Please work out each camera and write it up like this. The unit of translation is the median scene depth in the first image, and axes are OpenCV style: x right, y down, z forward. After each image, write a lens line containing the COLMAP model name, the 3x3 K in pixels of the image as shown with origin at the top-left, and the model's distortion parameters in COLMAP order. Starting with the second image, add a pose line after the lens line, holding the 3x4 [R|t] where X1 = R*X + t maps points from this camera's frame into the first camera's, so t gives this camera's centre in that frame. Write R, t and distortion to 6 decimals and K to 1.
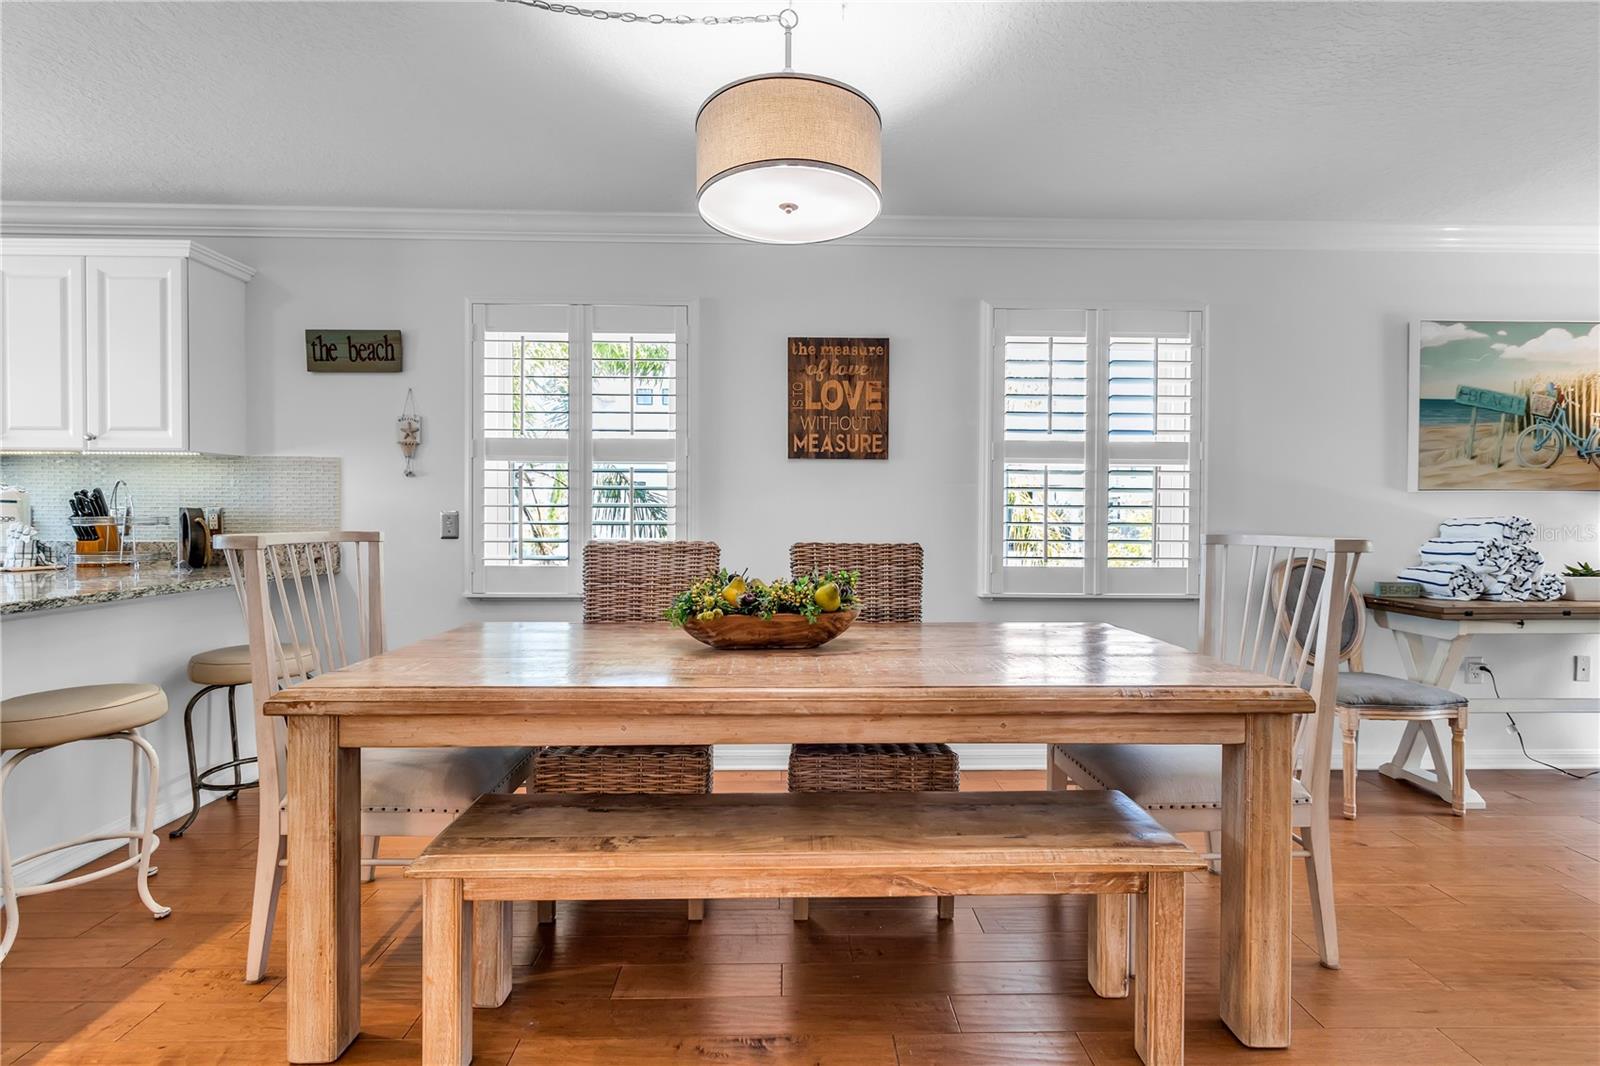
lens RADIAL K [[732.0, 0, 801.2], [0, 732.0, 521.0], [0, 0, 1]] dist [0.001994, 0.000272]
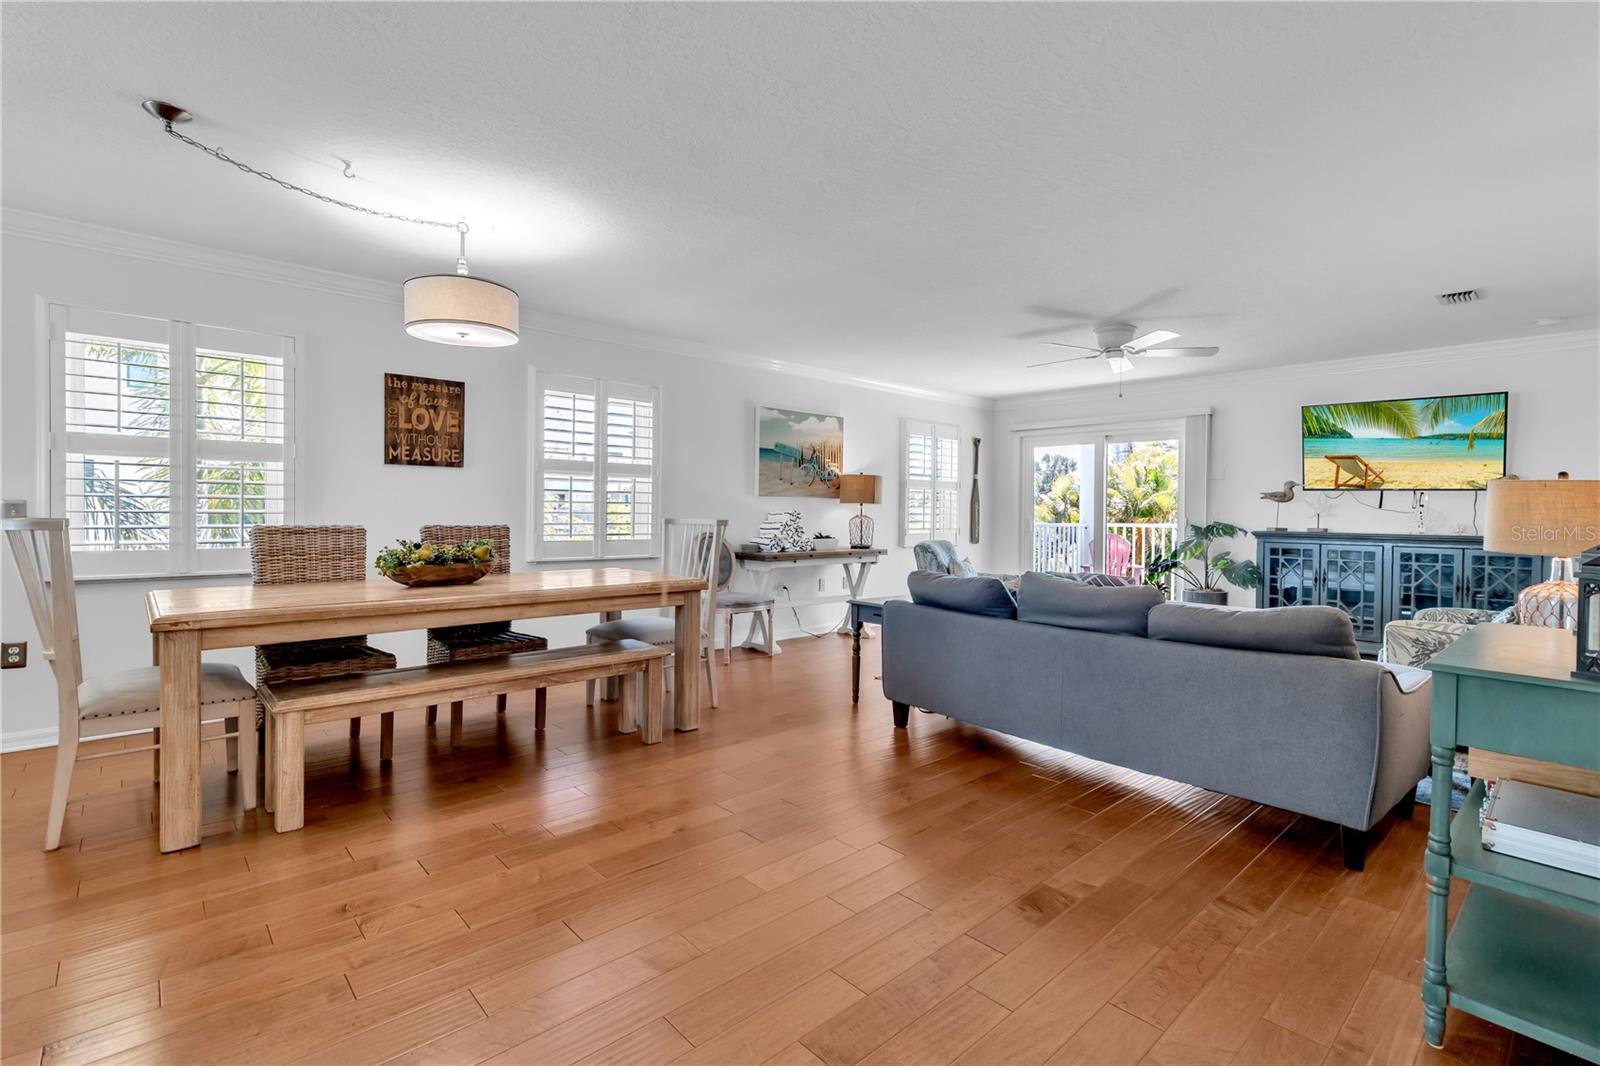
lens RADIAL K [[732.0, 0, 797.8], [0, 732.0, 519.3], [0, 0, 1]] dist [0.001994, 0.000272]
pose [[0.755464, -0.003838, 0.655178, -0.330768], [-0.002650, 0.999957, 0.008913, 0.001715], [-0.655184, -0.008470, 0.755422, -0.510658]]
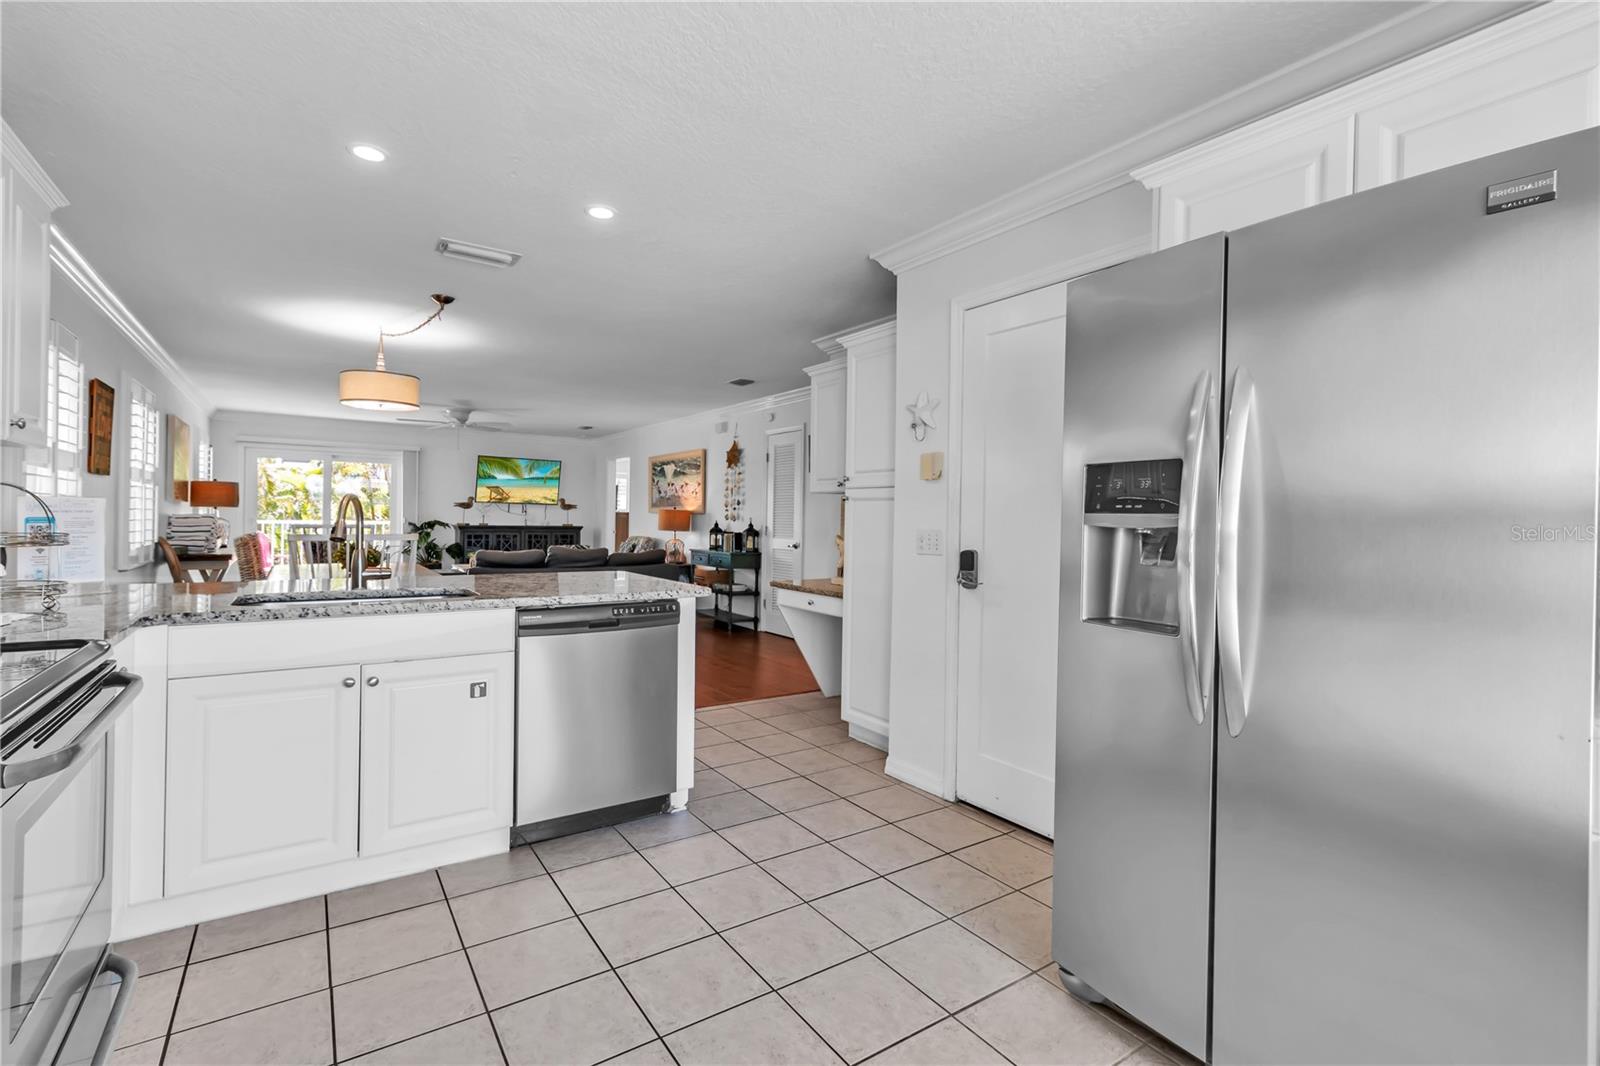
lens RADIAL K [[732.0, 0, 803.6], [0, 732.0, 521.1], [0, 0, 1]] dist [0.001994, 0.000272]
pose [[-0.545180, -0.017444, 0.838137, -1.800383], [-0.014342, 0.999831, 0.011480, -0.033899], [-0.838196, -0.005762, -0.545338, 0.674714]]
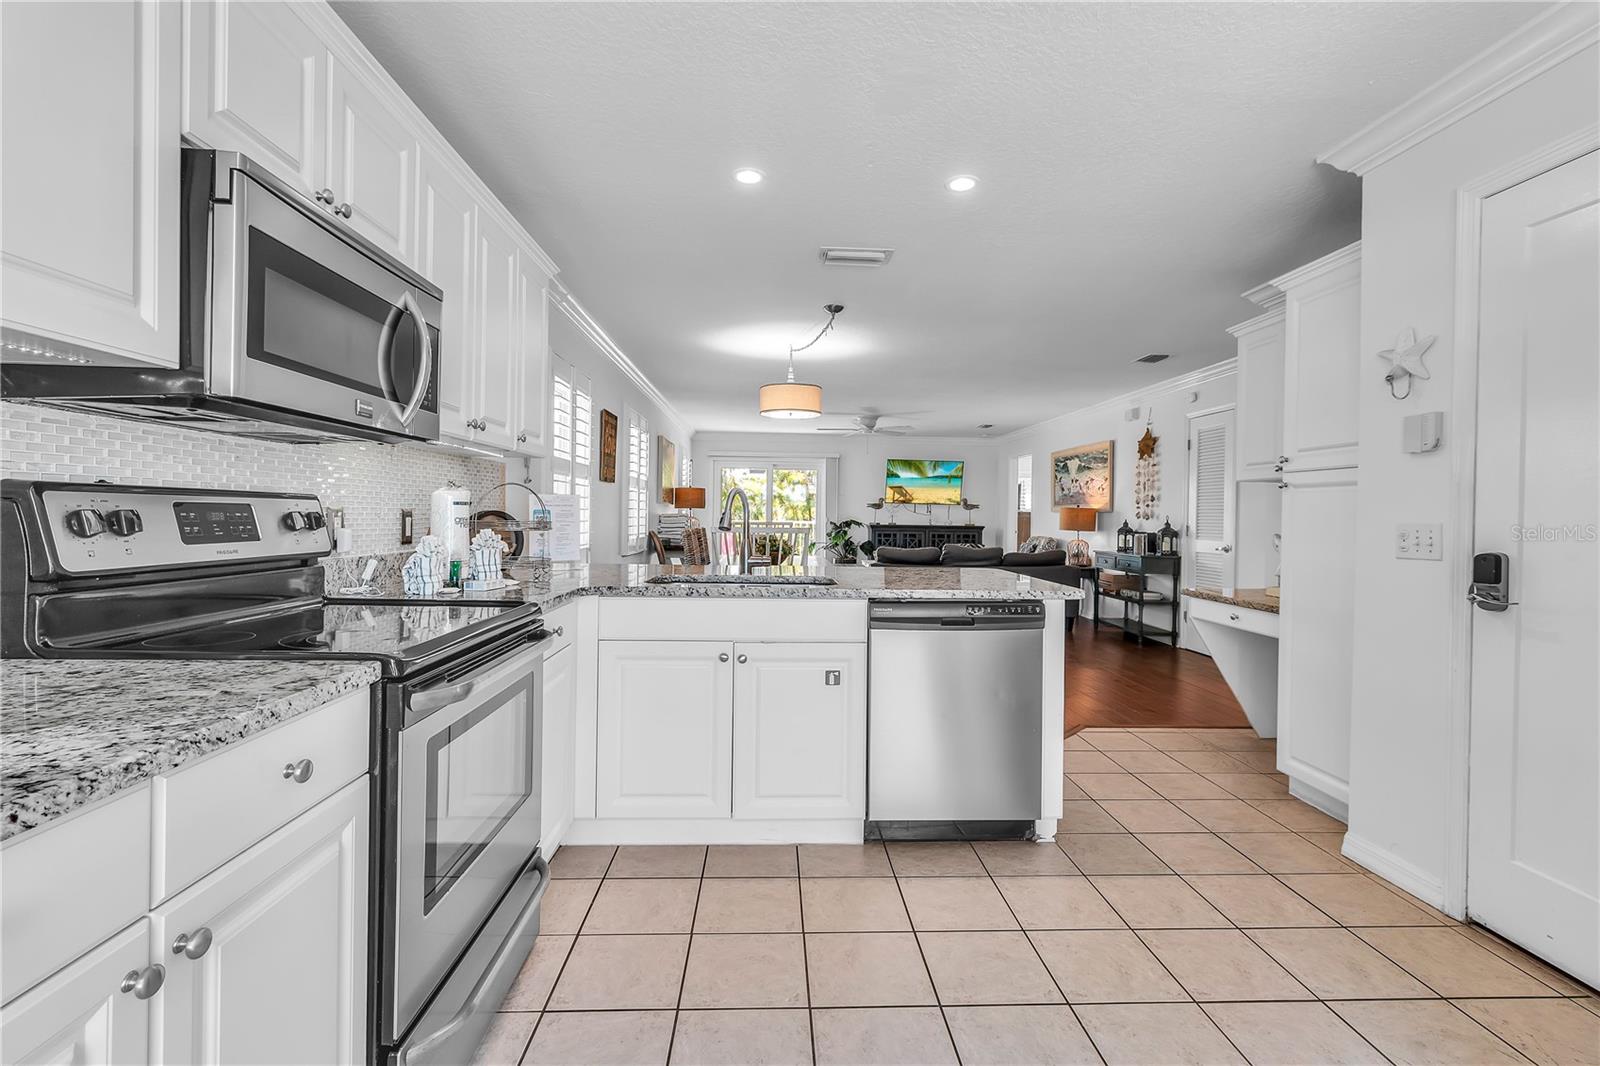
lens RADIAL K [[732.0, 0, 800.7], [0, 732.0, 521.6], [0, 0, 1]] dist [0.001994, 0.000272]
pose [[-0.020564, -0.015407, 0.999670, -1.748162], [-0.008336, 0.999849, 0.015238, -0.020828], [-0.999754, -0.008020, -0.020690, 0.591823]]
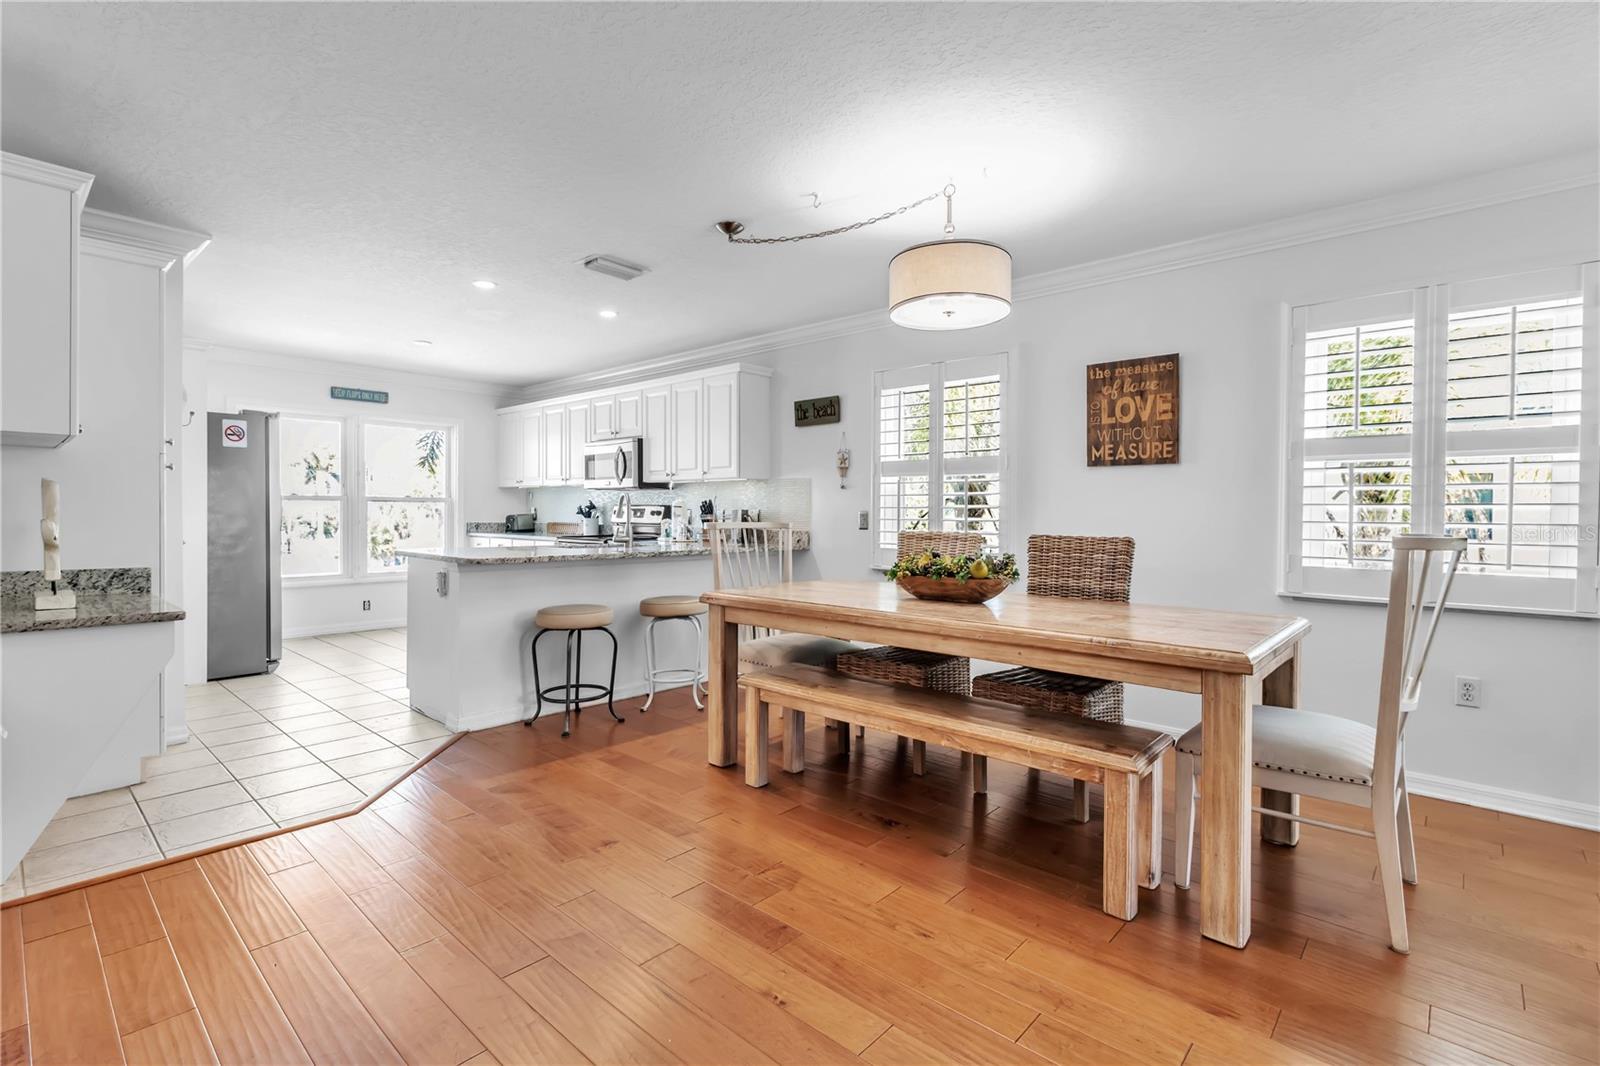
lens RADIAL K [[732.0, 0, 802.0], [0, 732.0, 522.0], [0, 0, 1]] dist [0.001994, 0.000272]
pose [[0.727797, 0.008439, -0.685741, 0.474643], [-0.008081, 0.999960, 0.003729, 0.004270], [0.685745, 0.002828, 0.727836, -0.191722]]
